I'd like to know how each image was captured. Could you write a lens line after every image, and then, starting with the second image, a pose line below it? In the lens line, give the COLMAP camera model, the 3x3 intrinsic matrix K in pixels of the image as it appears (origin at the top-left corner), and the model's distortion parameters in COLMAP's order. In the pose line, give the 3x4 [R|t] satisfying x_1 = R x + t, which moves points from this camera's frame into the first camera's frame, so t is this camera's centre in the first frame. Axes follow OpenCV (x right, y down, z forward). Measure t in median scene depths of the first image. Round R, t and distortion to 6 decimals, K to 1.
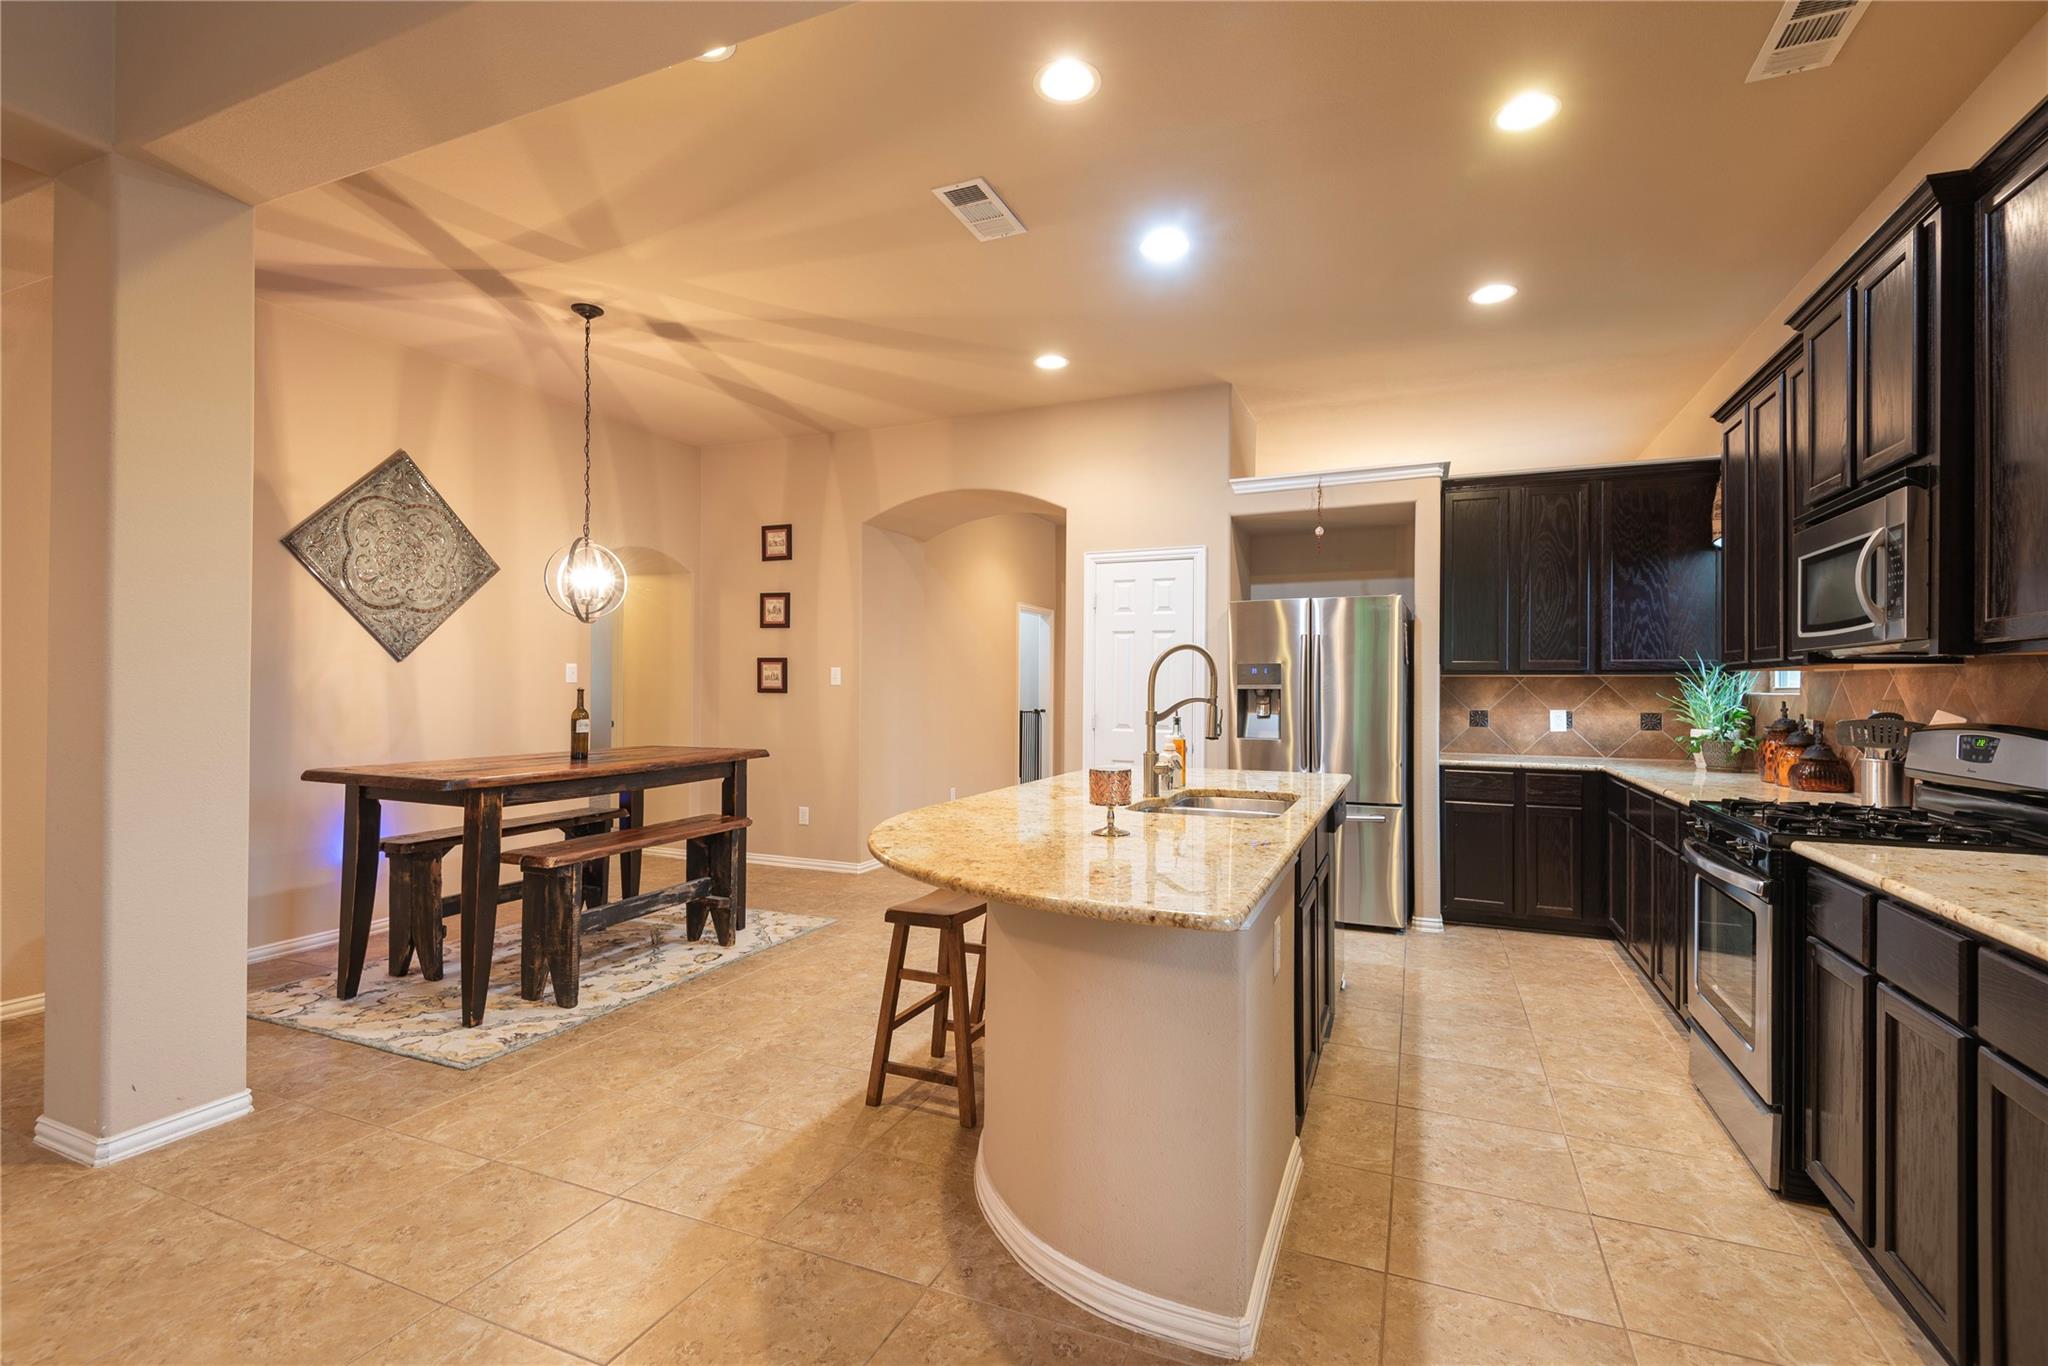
lens RADIAL K [[928.4, 0, 1021.2], [0, 928.4, 679.9], [0, 0, 1]] dist [0.026505, -0.015440]
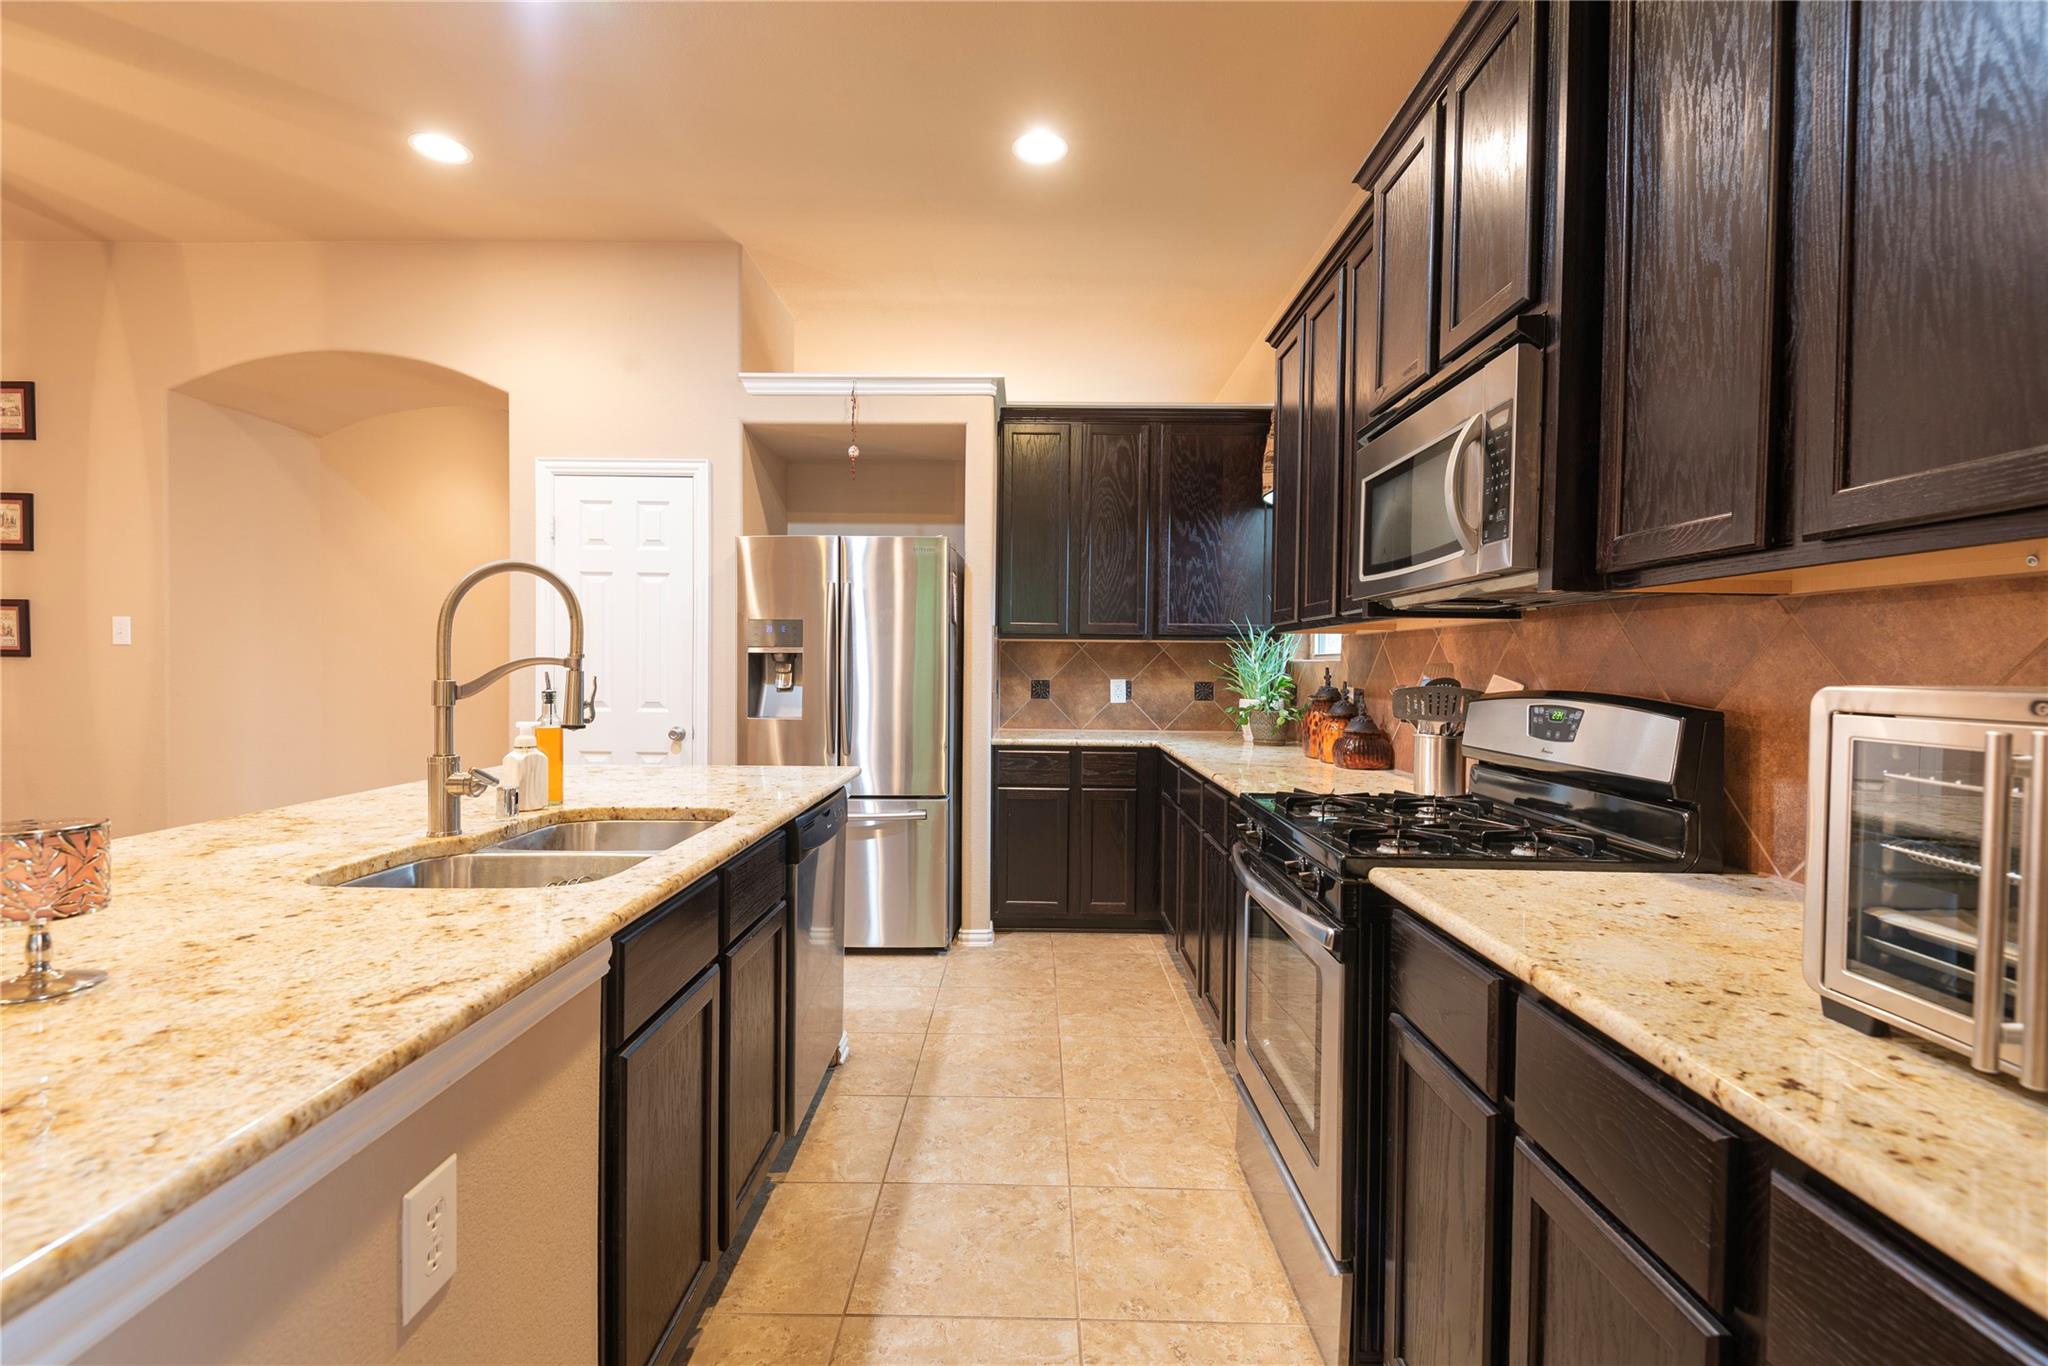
lens RADIAL K [[928.4, 0, 1035.2], [0, 928.4, 687.6], [0, 0, 1]] dist [0.026505, -0.015440]
pose [[0.917560, -0.006920, 0.397537, 0.197570], [-0.008013, 0.999324, 0.035889, 0.012167], [-0.397516, -0.036116, 0.916884, 0.286726]]
